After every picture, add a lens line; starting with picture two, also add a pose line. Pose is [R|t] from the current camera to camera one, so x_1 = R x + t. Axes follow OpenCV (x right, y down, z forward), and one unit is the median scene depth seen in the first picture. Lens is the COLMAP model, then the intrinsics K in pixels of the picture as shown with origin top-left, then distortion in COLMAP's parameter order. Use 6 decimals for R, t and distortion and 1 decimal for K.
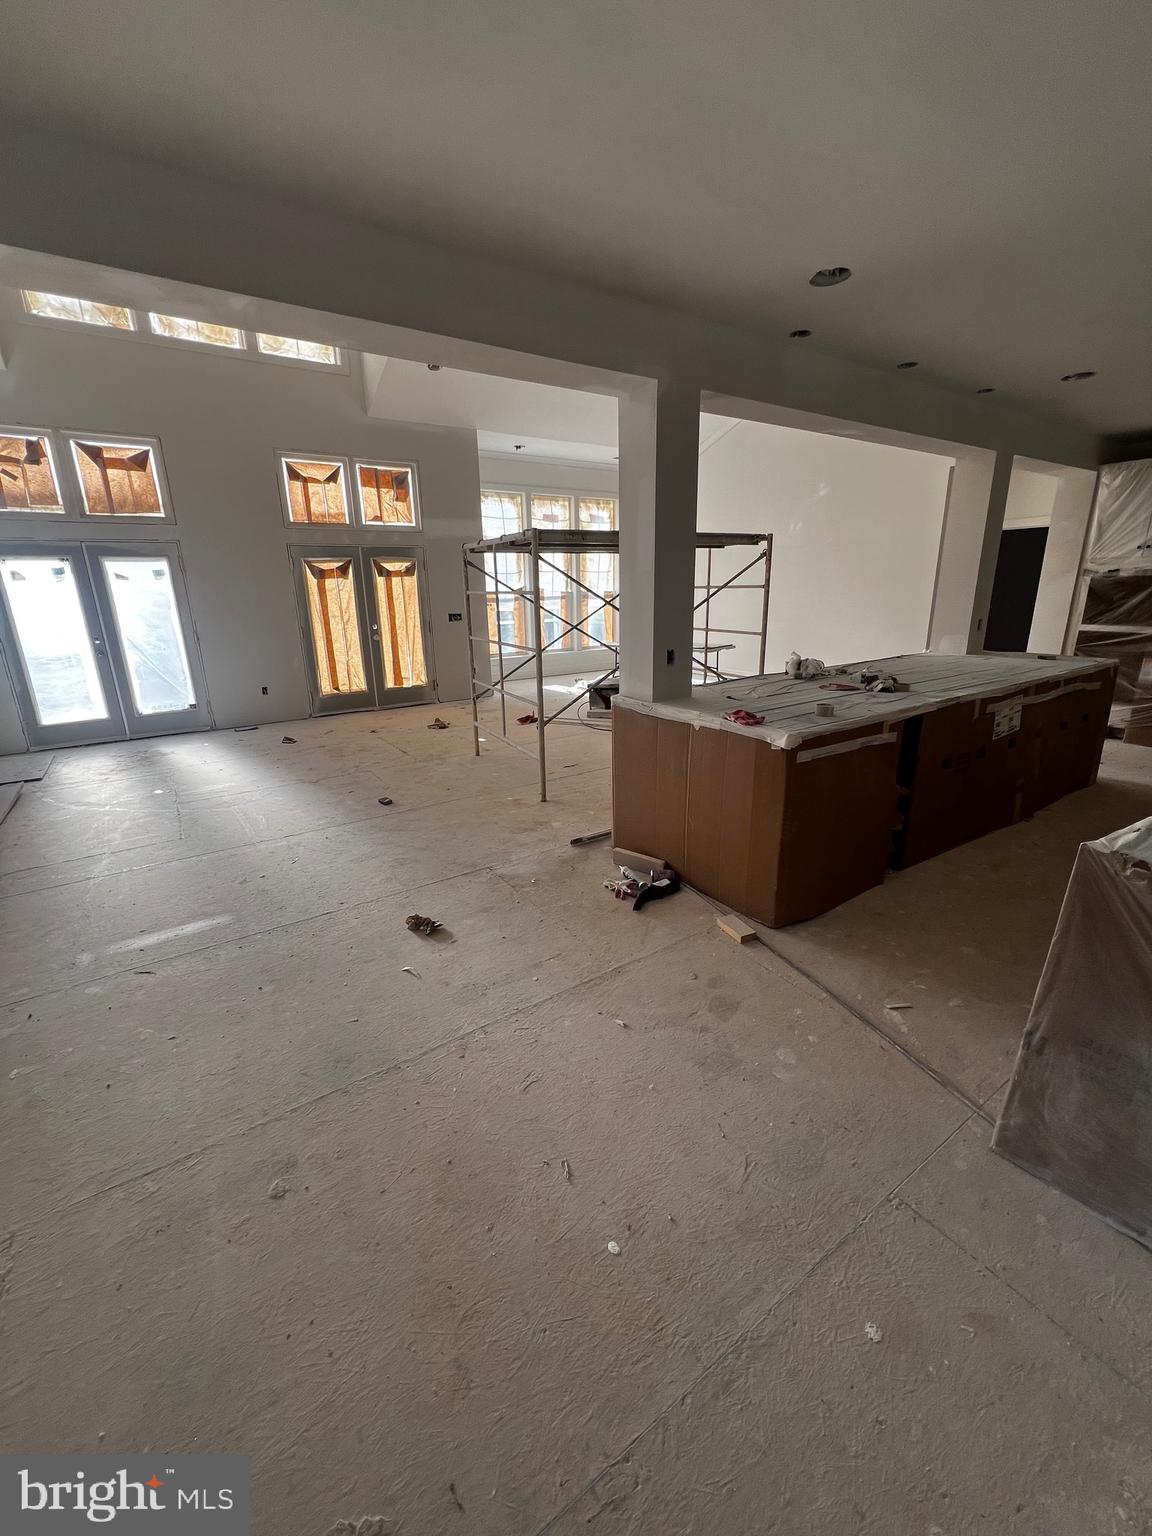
lens RADIAL K [[614.4, 0, 579.6], [0, 614.4, 763.5], [0, 0, 1]] dist [-0.001721, -0.000047]
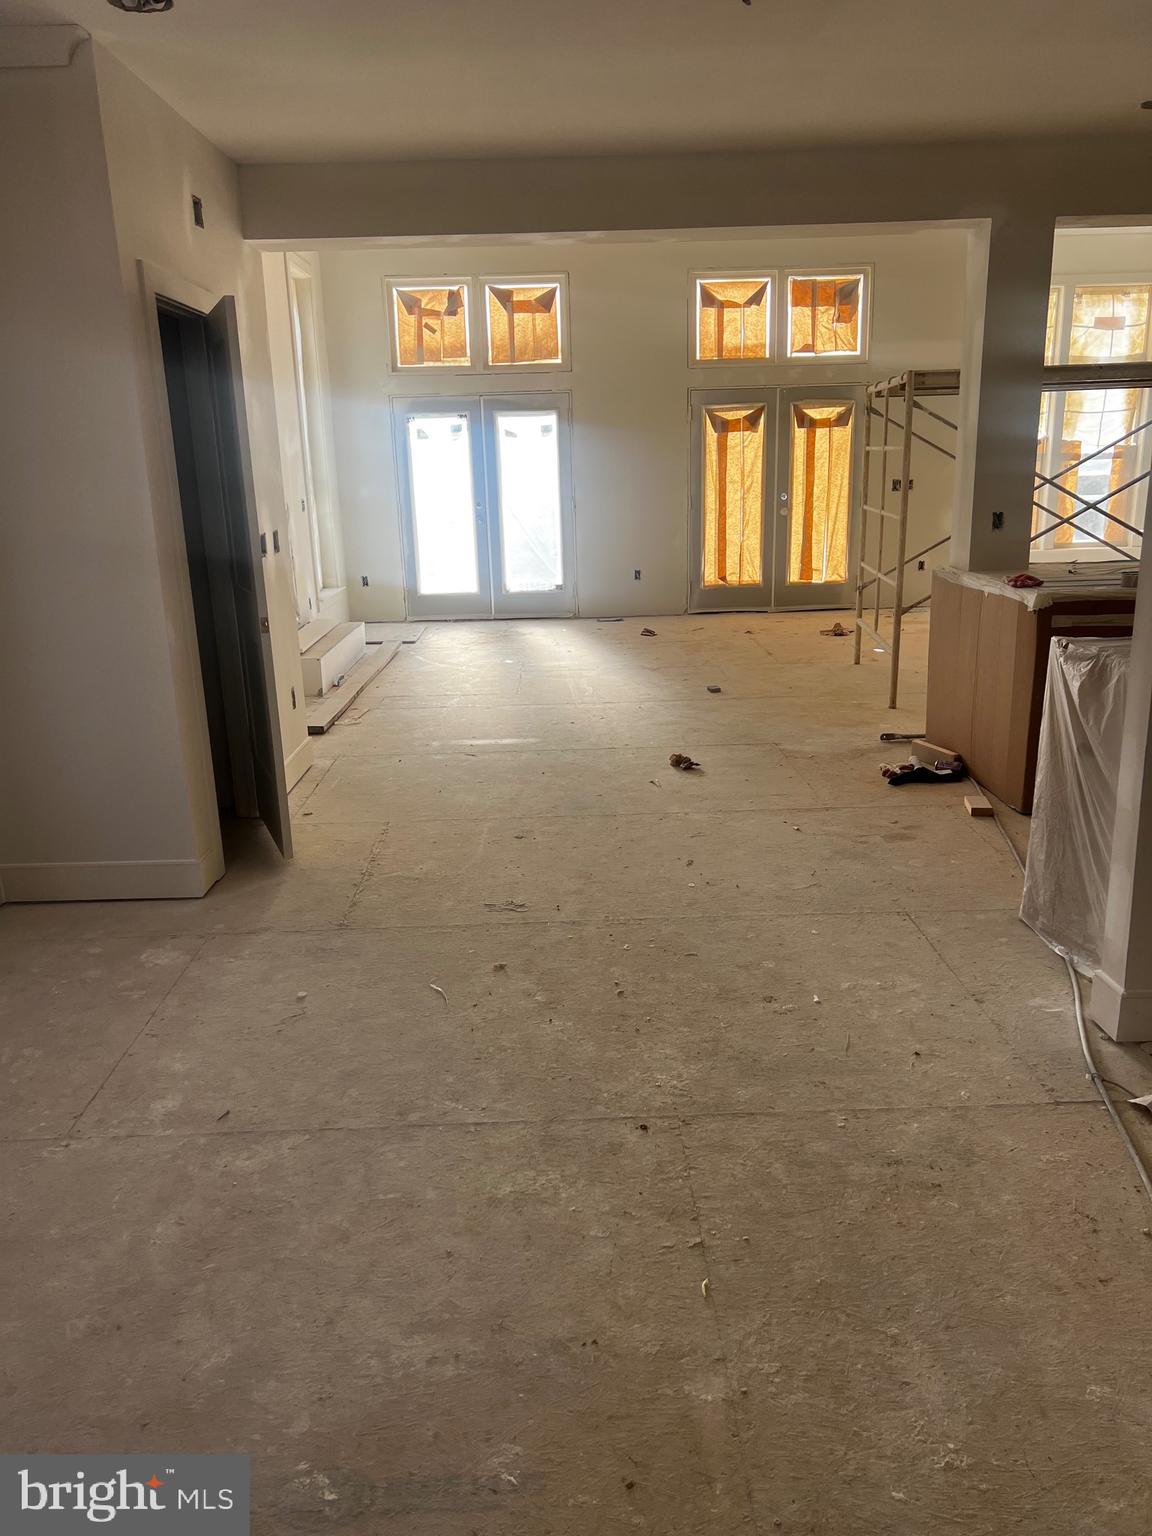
lens RADIAL K [[1163.5, 0, 572.7], [0, 1163.5, 779.1], [0, 0, 1]] dist [0.023575, -0.029819]
pose [[0.835420, 0.143035, -0.530674, 0.292753], [-0.141842, 0.988944, 0.043258, 0.103381], [0.530994, 0.039134, 0.846472, -0.358569]]
